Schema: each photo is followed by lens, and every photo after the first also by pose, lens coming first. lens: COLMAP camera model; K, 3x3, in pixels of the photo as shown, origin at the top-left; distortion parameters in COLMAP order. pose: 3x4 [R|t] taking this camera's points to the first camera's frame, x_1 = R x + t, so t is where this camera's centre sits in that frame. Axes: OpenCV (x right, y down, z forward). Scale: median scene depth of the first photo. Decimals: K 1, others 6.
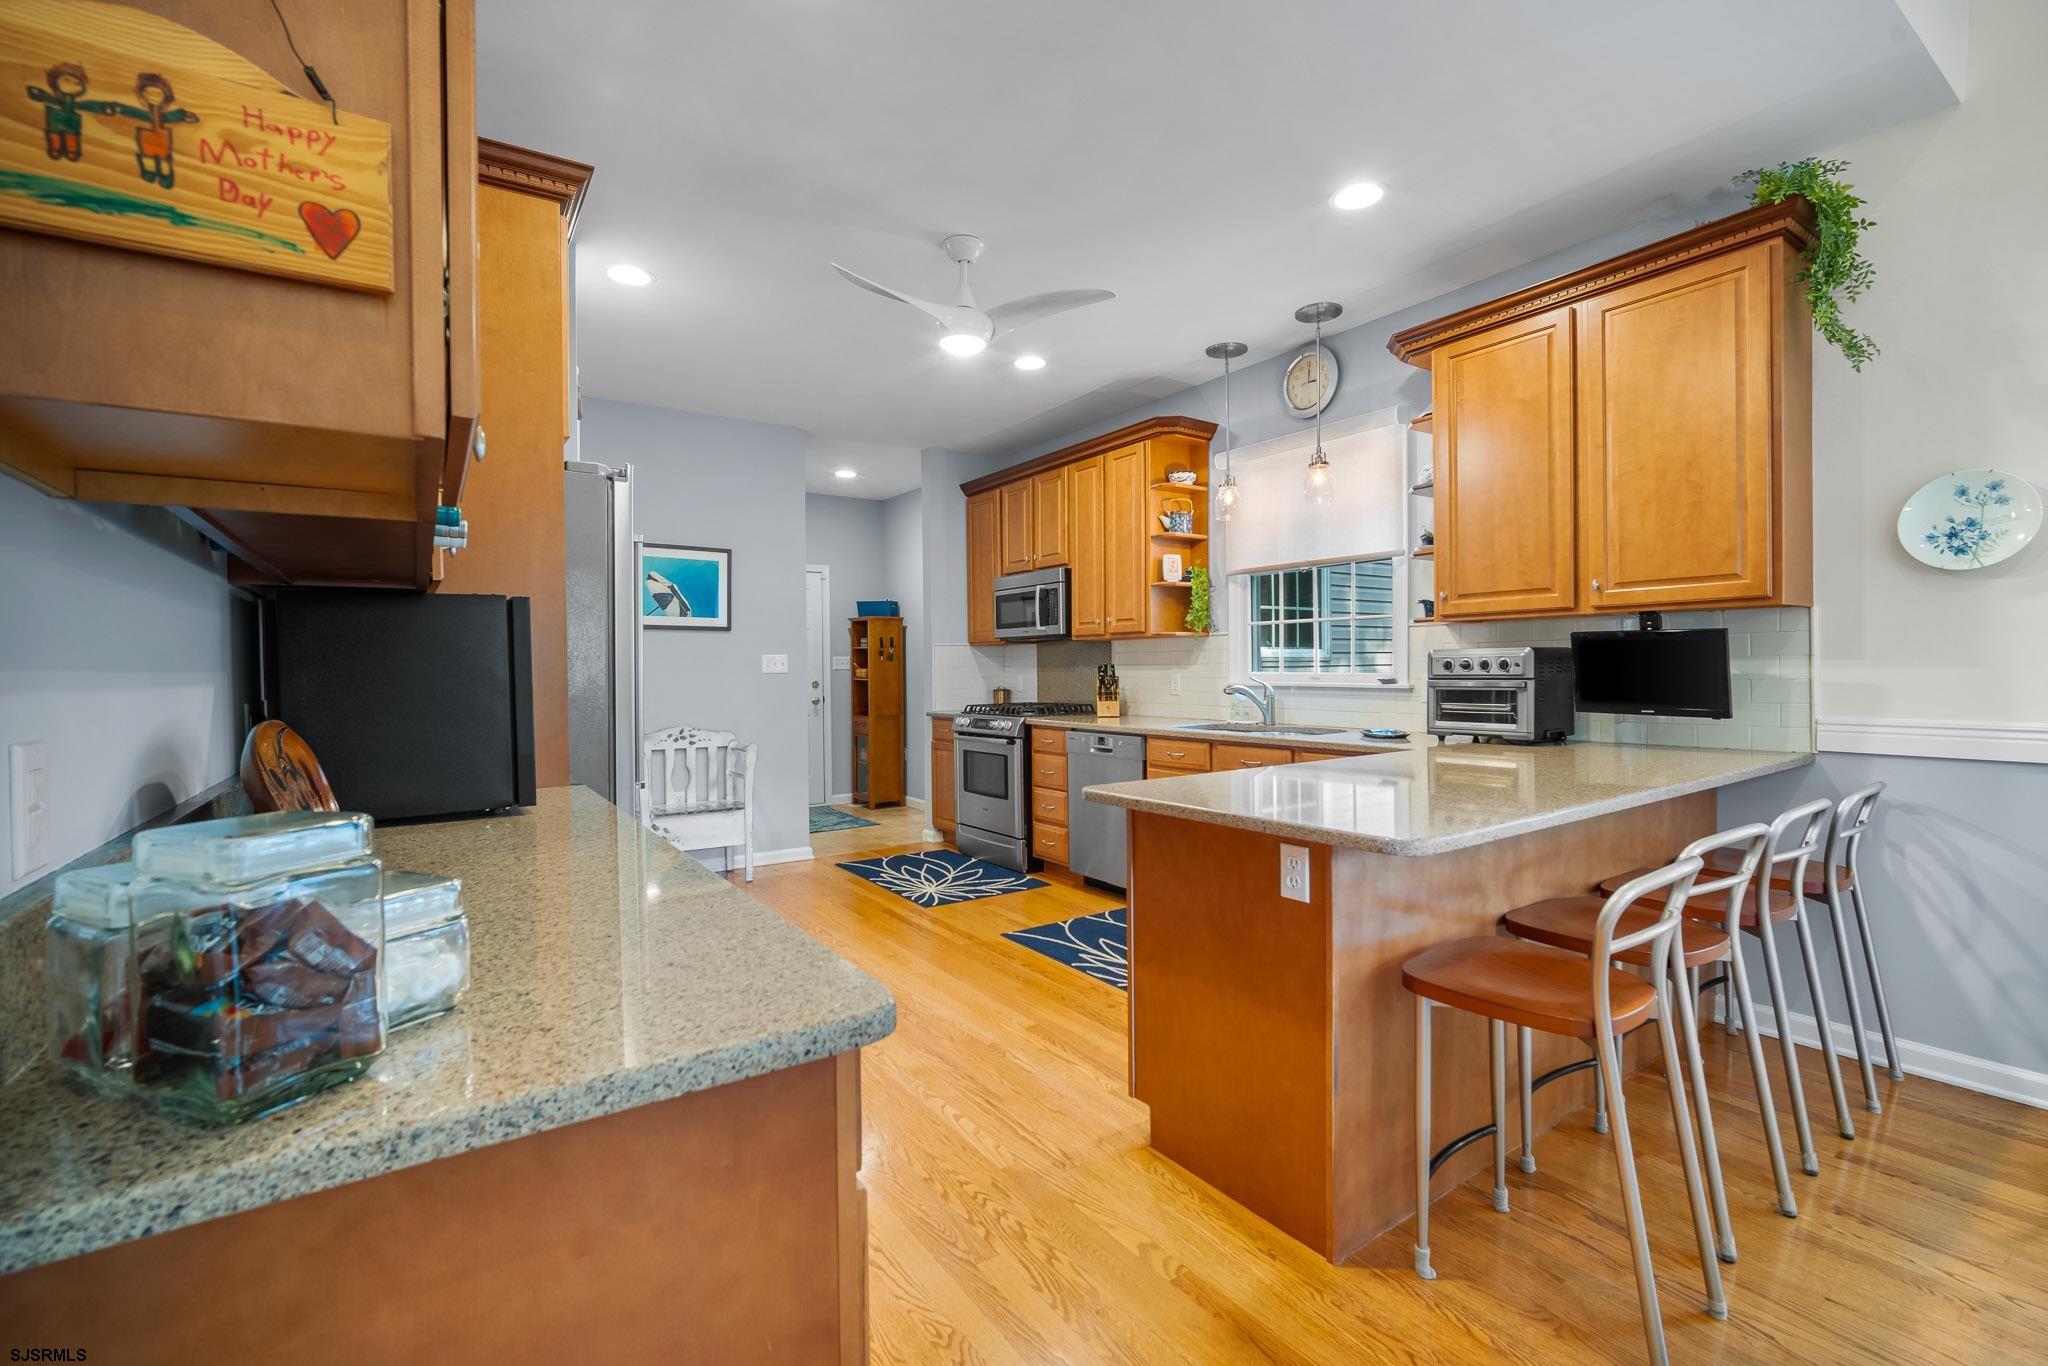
lens RADIAL K [[891.8, 0, 1033.1], [0, 891.8, 677.2], [0, 0, 1]] dist [-0.017197, 0.005225]
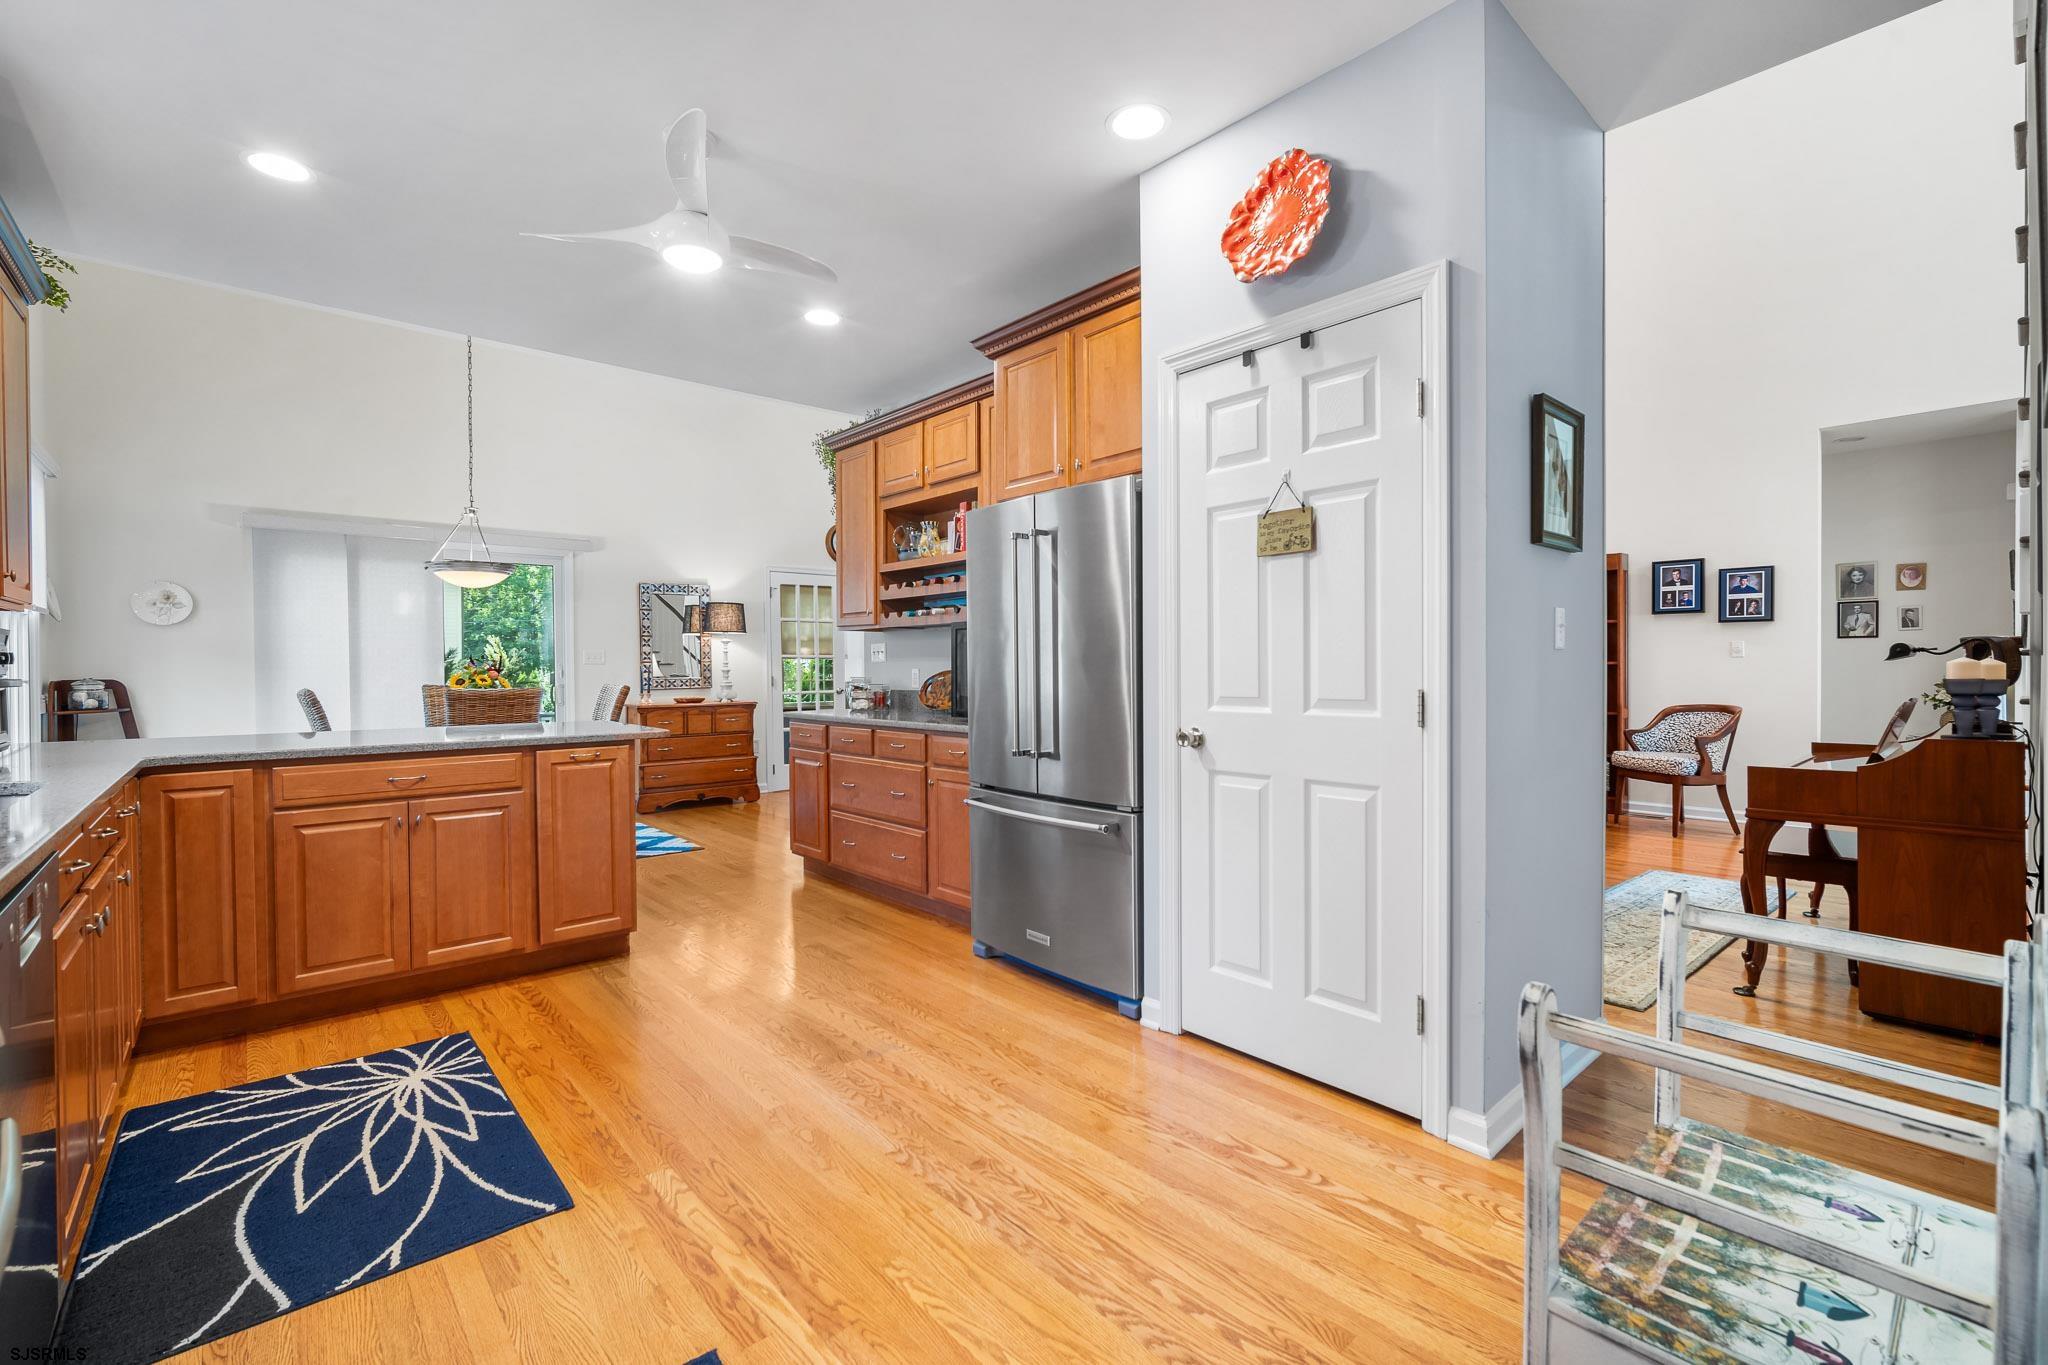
lens RADIAL K [[891.8, 0, 1033.1], [0, 891.8, 676.7], [0, 0, 1]] dist [-0.017197, 0.005225]
pose [[-0.991745, 0.014016, -0.127455, -0.189966], [0.011318, 0.999697, 0.021866, -0.003201], [0.127723, 0.020243, -0.991603, 1.261948]]
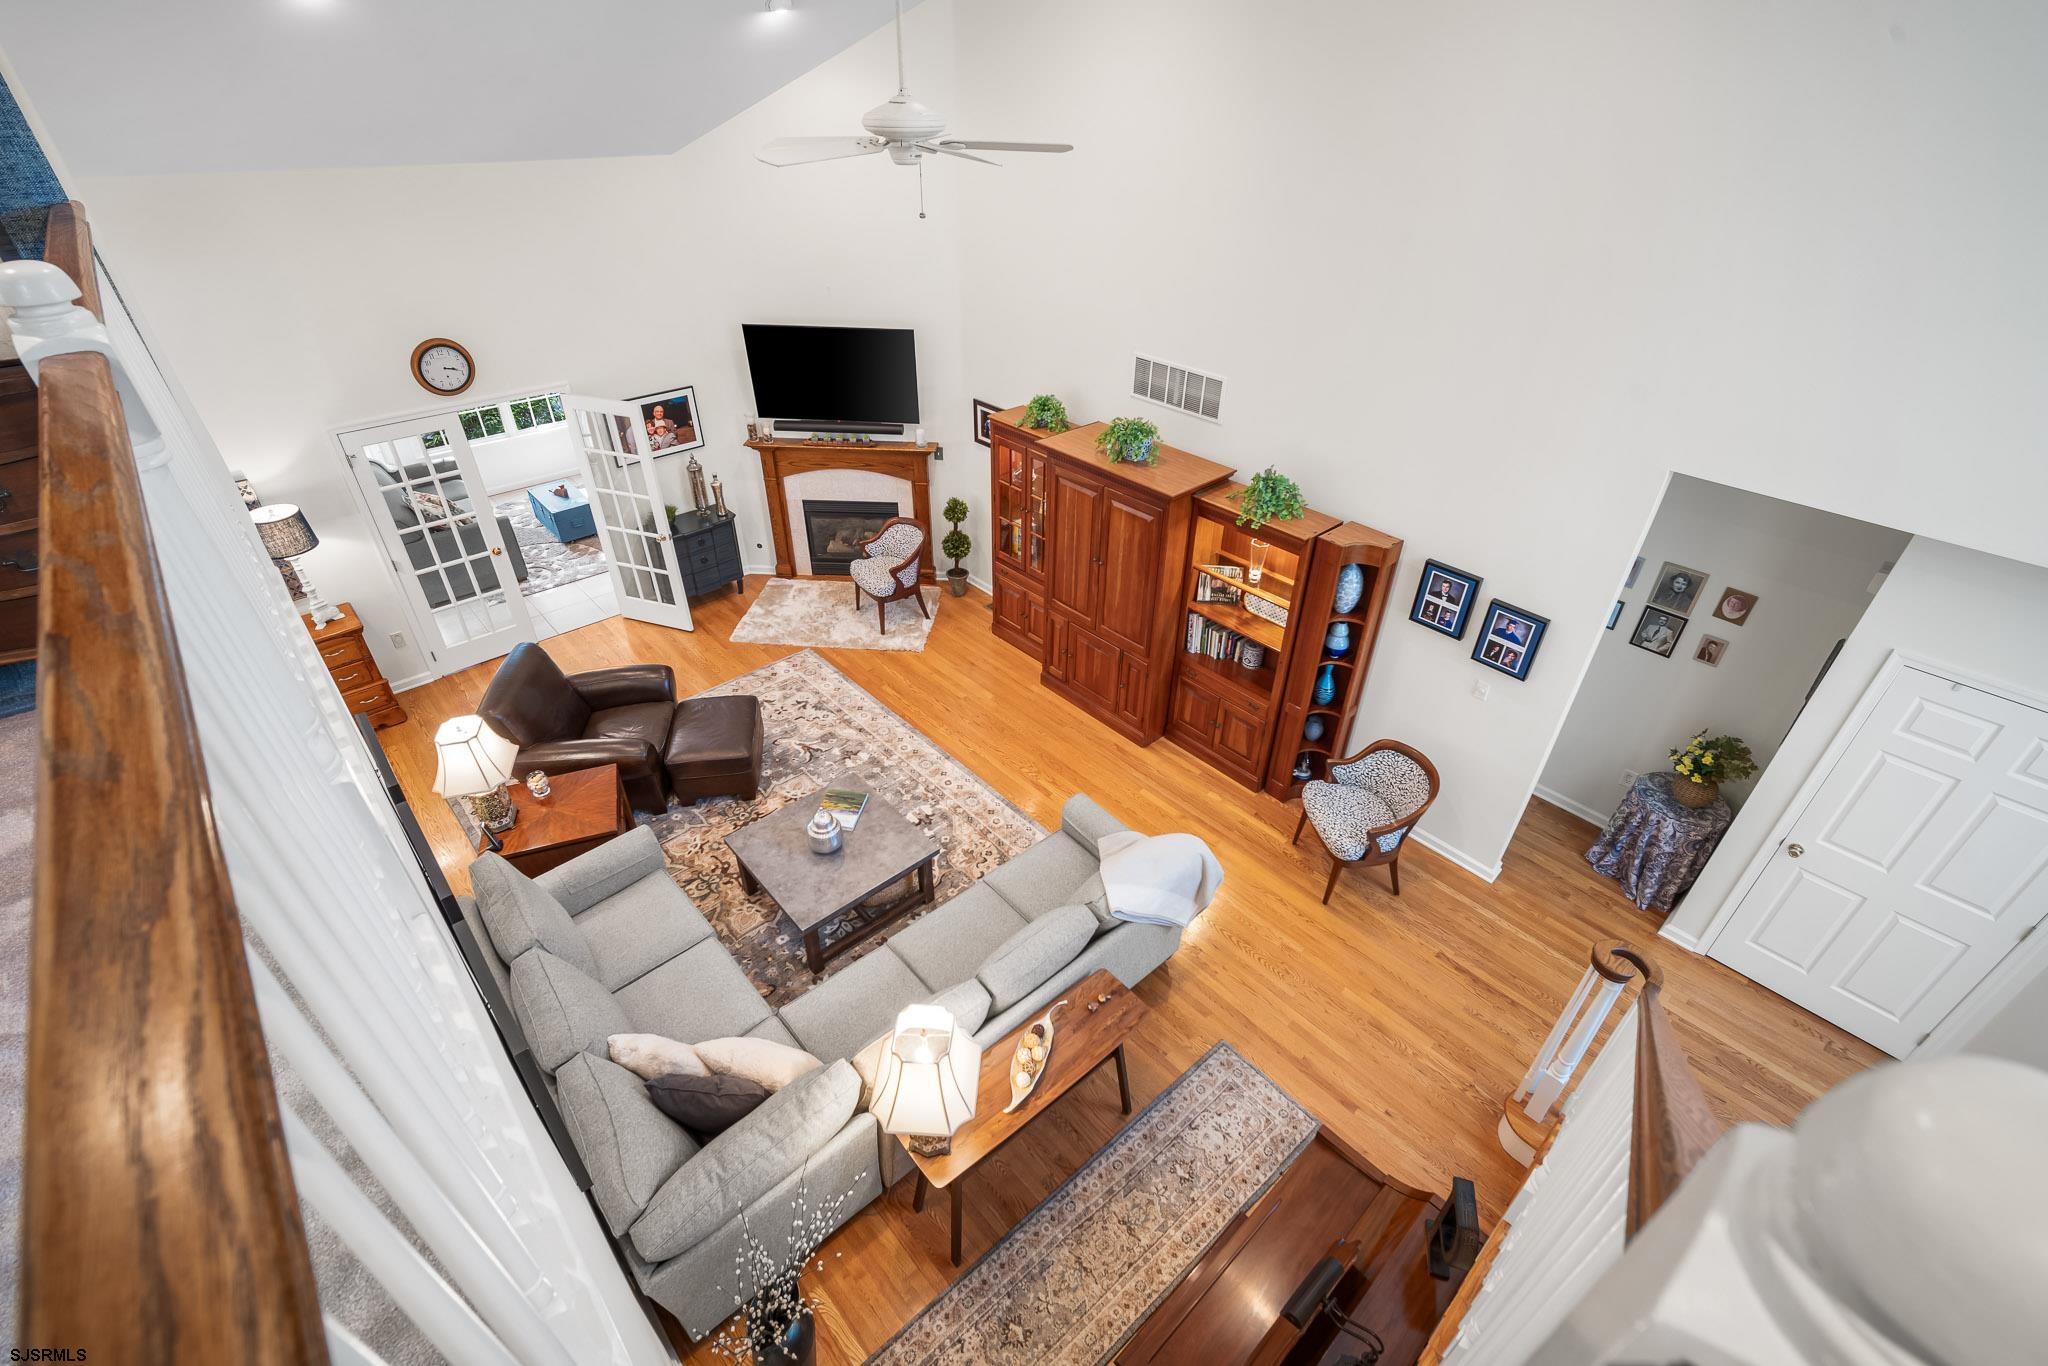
lens RADIAL K [[890.0, 0, 1027.3], [0, 890.0, 675.7], [0, 0, 1]] dist [-0.010618, -0.000047]
pose [[-0.989905, 0.073507, -0.121179, -0.726071], [-0.009518, 0.818586, 0.574305, -0.649395], [0.141411, 0.569661, -0.809623, 0.875902]]
